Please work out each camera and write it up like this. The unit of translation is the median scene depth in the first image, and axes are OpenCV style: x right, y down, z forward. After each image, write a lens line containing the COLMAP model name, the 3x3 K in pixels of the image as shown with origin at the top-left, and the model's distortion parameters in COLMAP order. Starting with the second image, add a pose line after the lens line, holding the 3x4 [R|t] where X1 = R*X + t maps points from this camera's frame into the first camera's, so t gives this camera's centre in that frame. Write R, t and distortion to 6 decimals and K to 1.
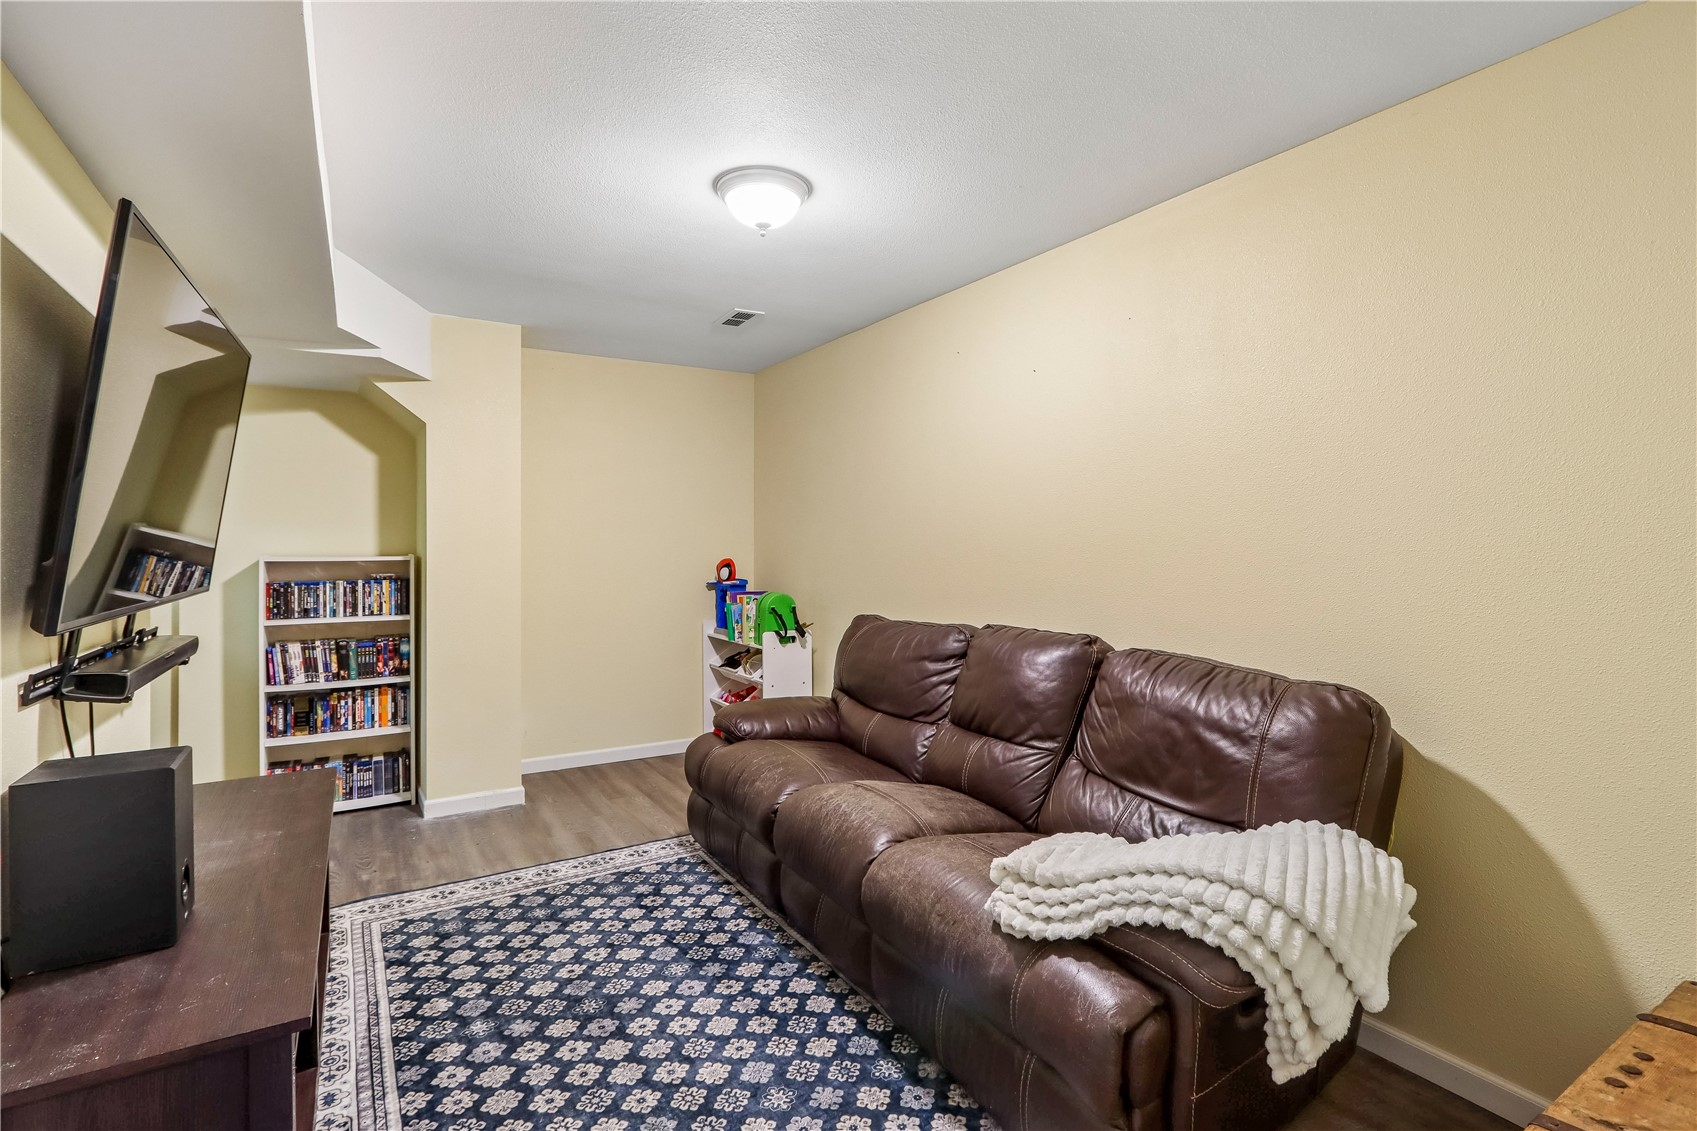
lens RADIAL K [[796.2, 0, 842.9], [0, 796.2, 561.9], [0, 0, 1]] dist [-0.015239, 0.000848]
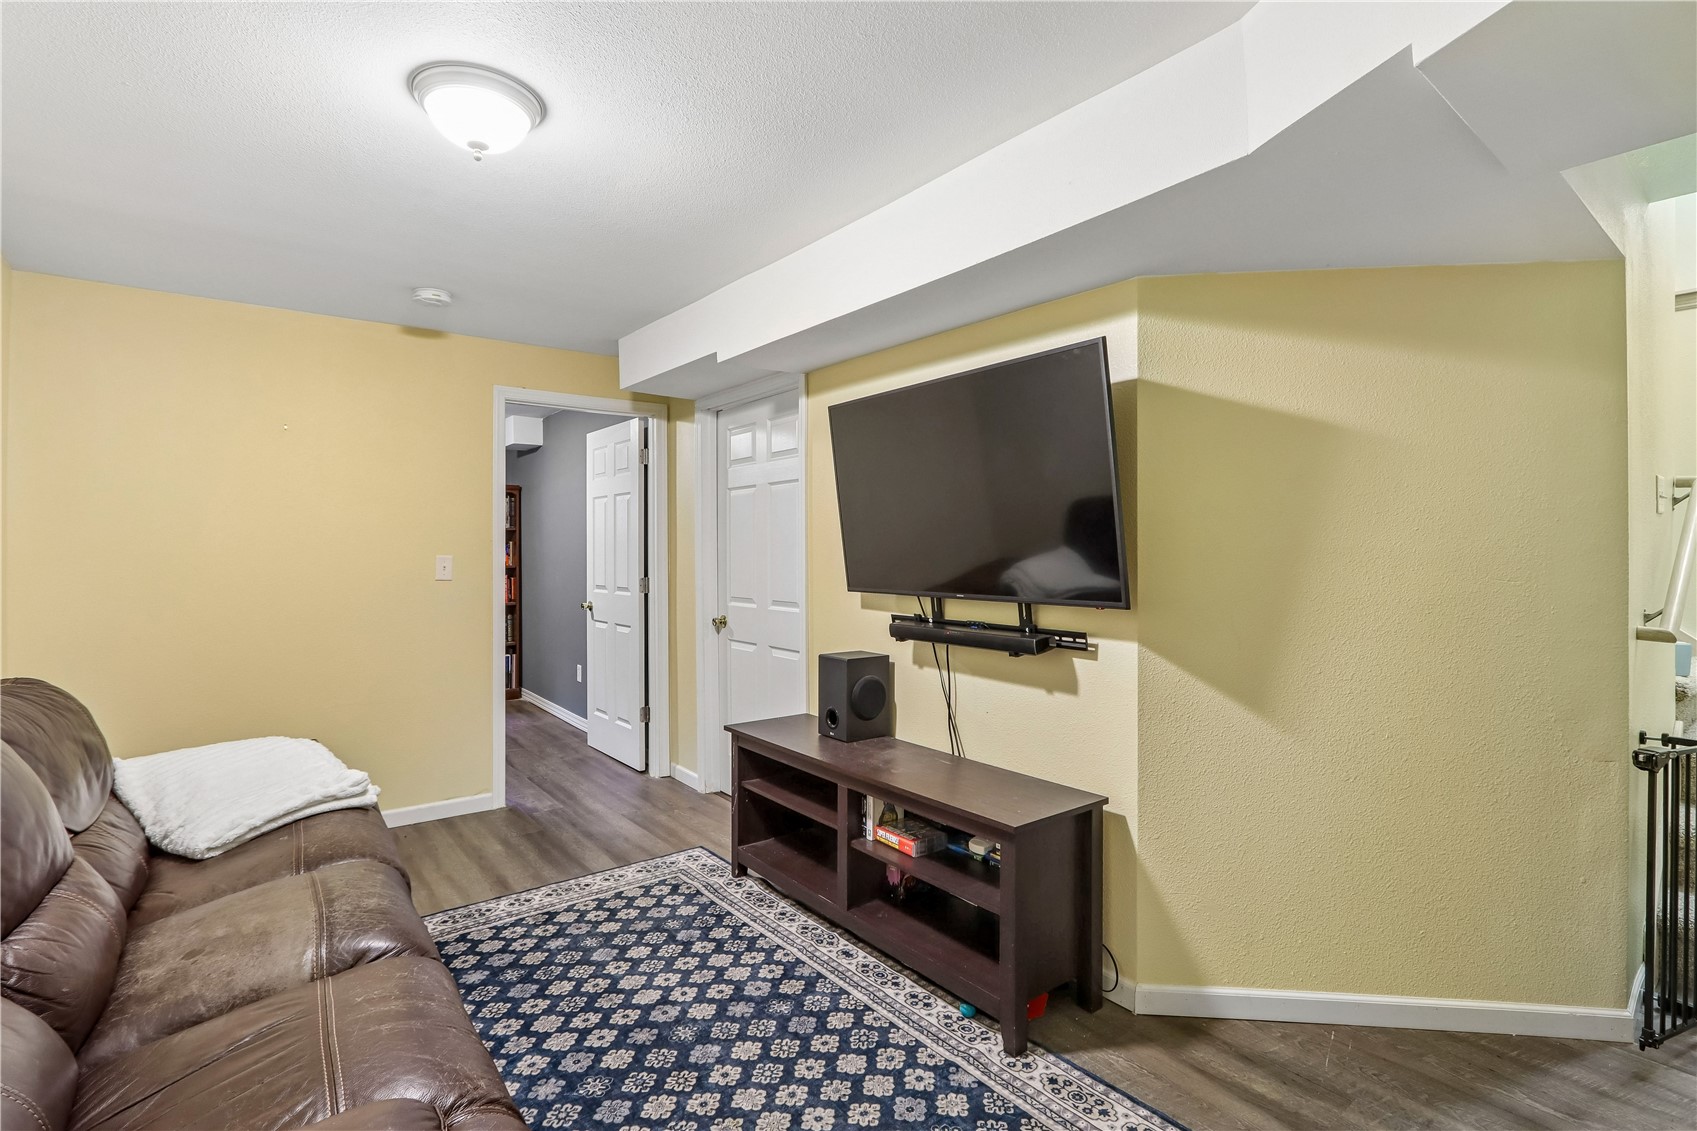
lens RADIAL K [[792.5, 0, 847.2], [0, 792.5, 550.1], [0, 0, 1]] dist [-0.015189, 0.000408]
pose [[-0.992890, 0.000605, -0.119034, -0.339223], [-0.002494, 0.999662, 0.025881, -0.049710], [0.119010, 0.025993, -0.992553, 1.656135]]
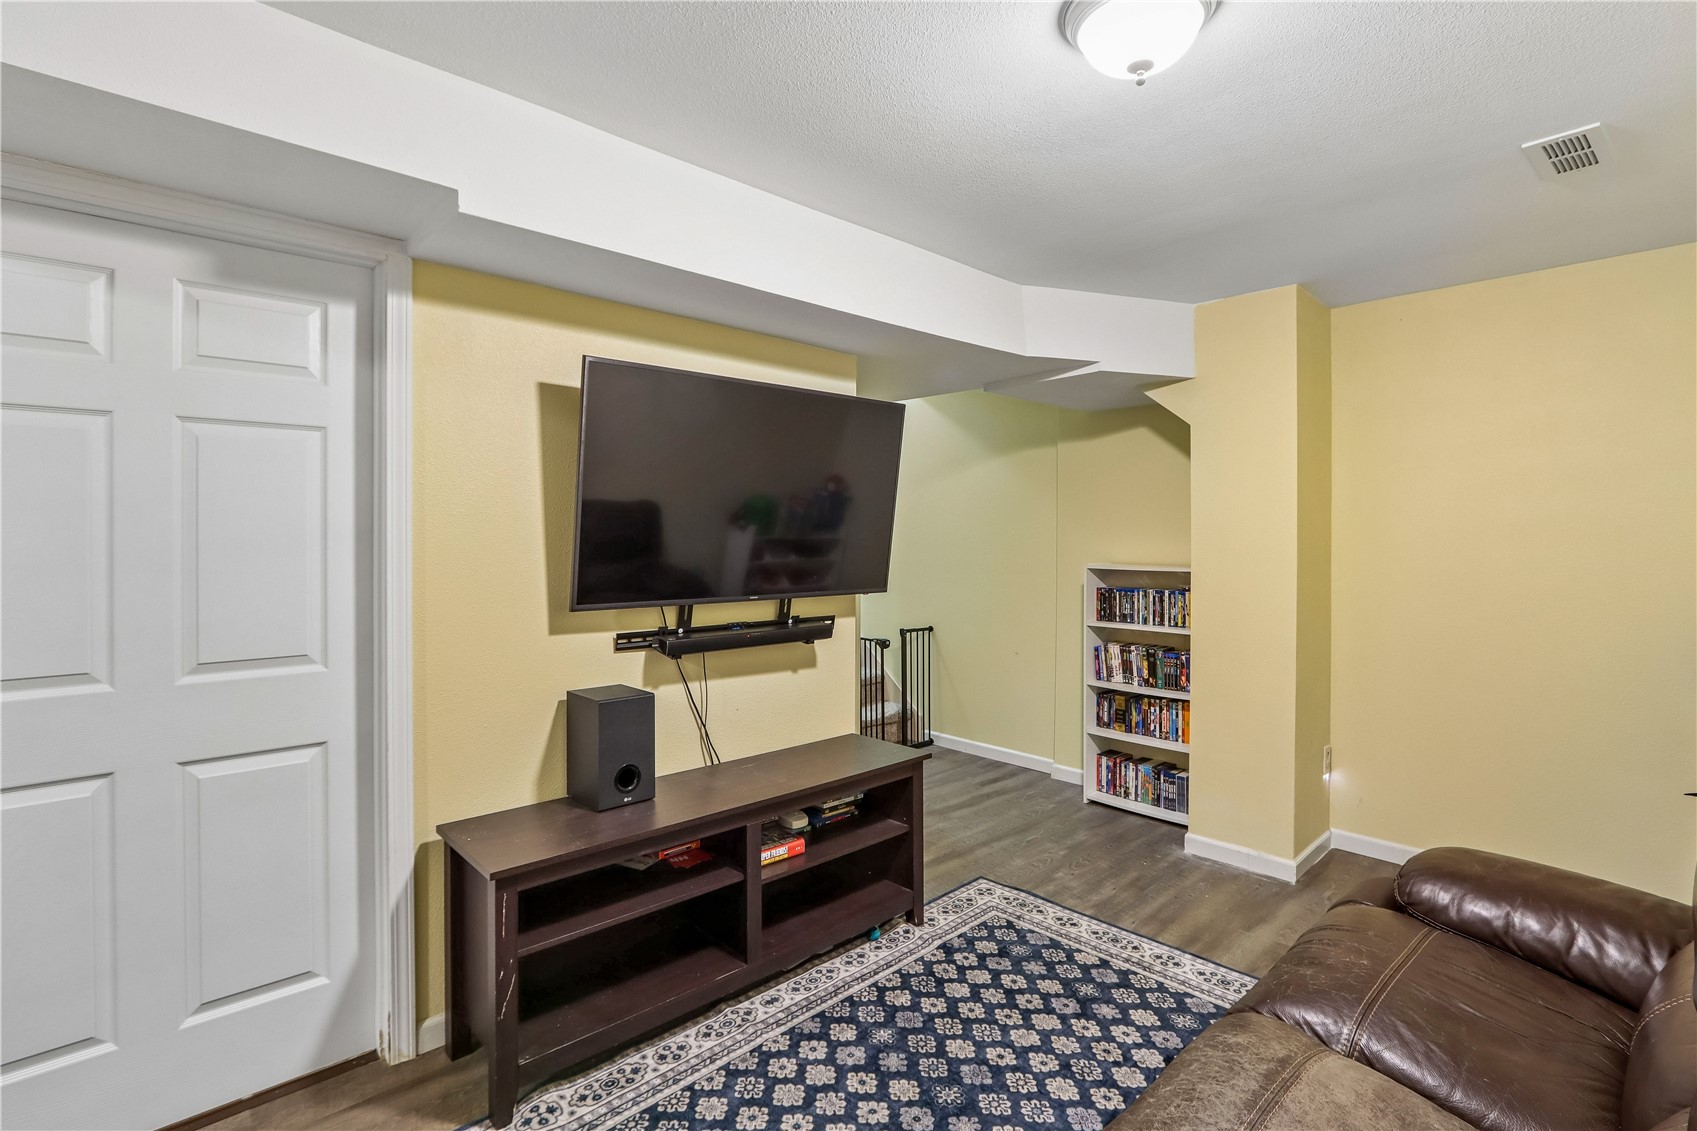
lens RADIAL K [[796.2, 0, 842.9], [0, 796.2, 561.9], [0, 0, 1]] dist [-0.015239, 0.000848]
pose [[0.197218, 0.027078, -0.979986, 0.417377], [-0.023906, 0.999454, 0.022805, -0.037458], [0.980068, 0.018930, 0.197757, 0.589790]]
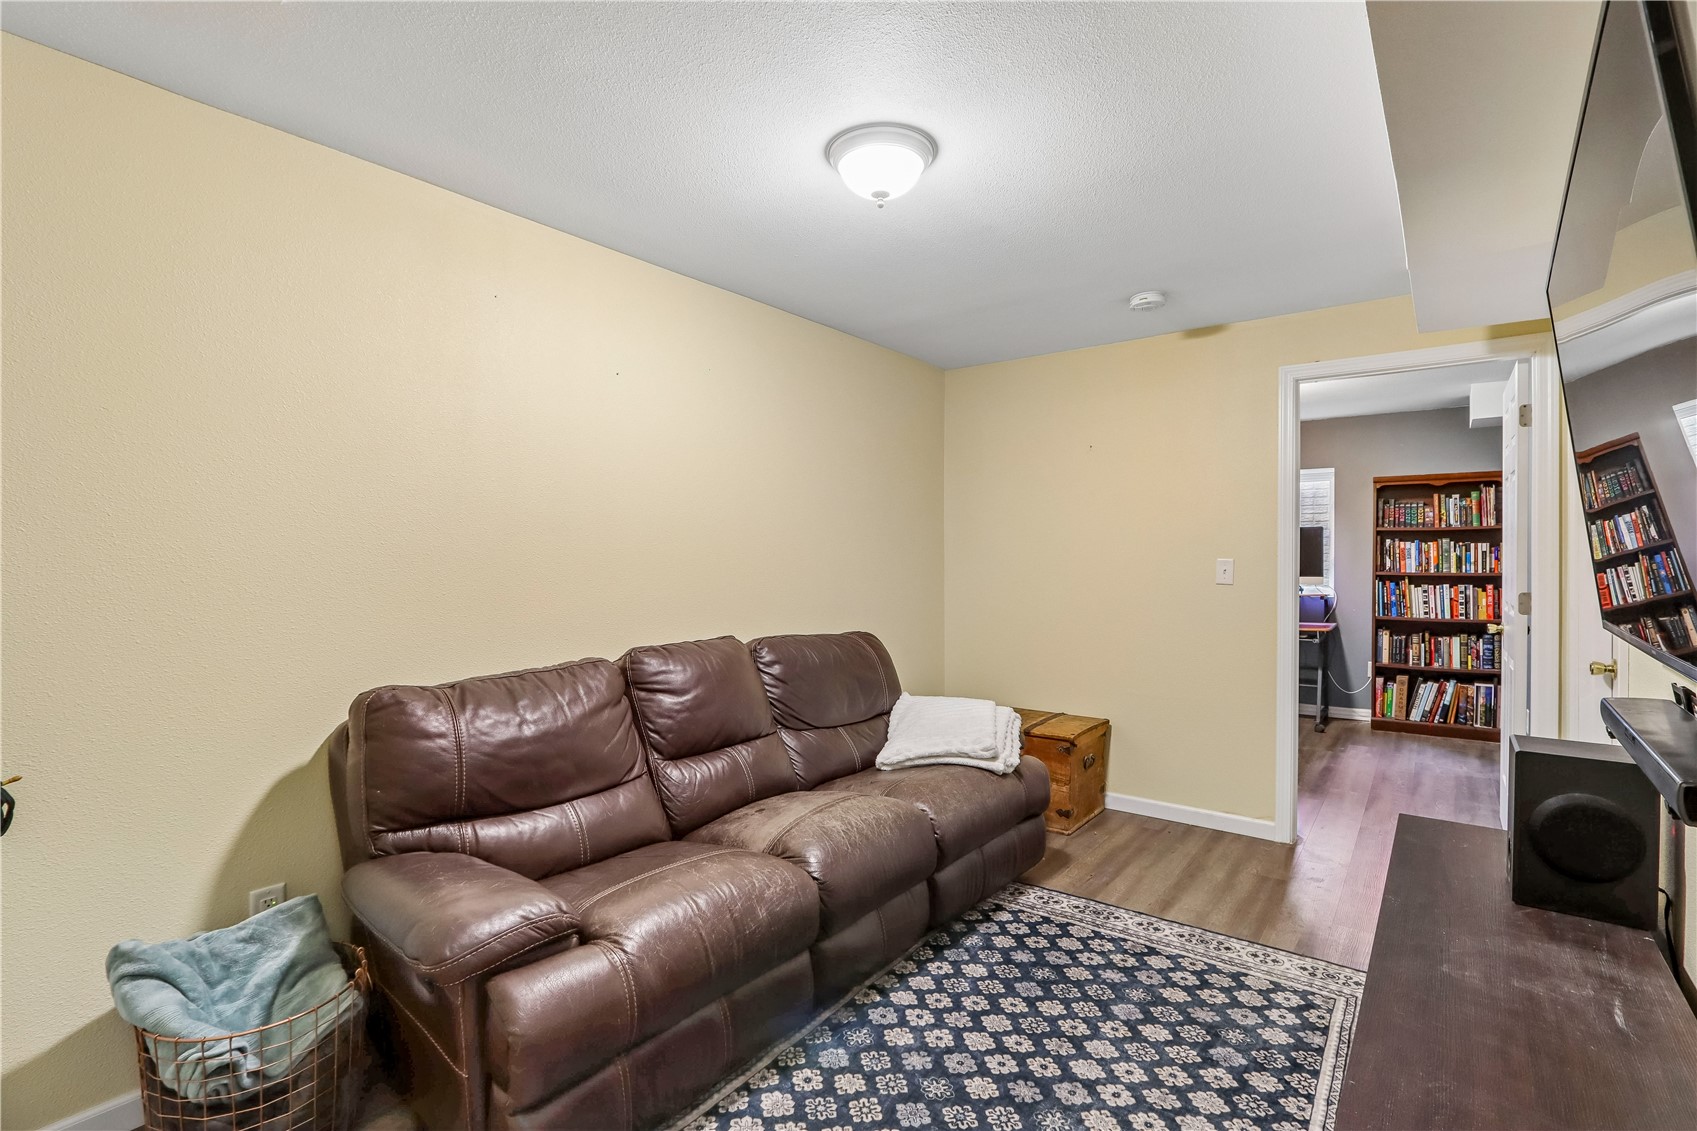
lens RADIAL K [[786.2, 0, 845.6], [0, 786.2, 567.6], [0, 0, 1]] dist [-0.015925, 0.000427]
pose [[-0.361800, -0.011421, 0.932186, -0.831910], [0.026923, 0.999380, 0.022693, -0.032600], [-0.931867, 0.033307, -0.361268, 1.238938]]
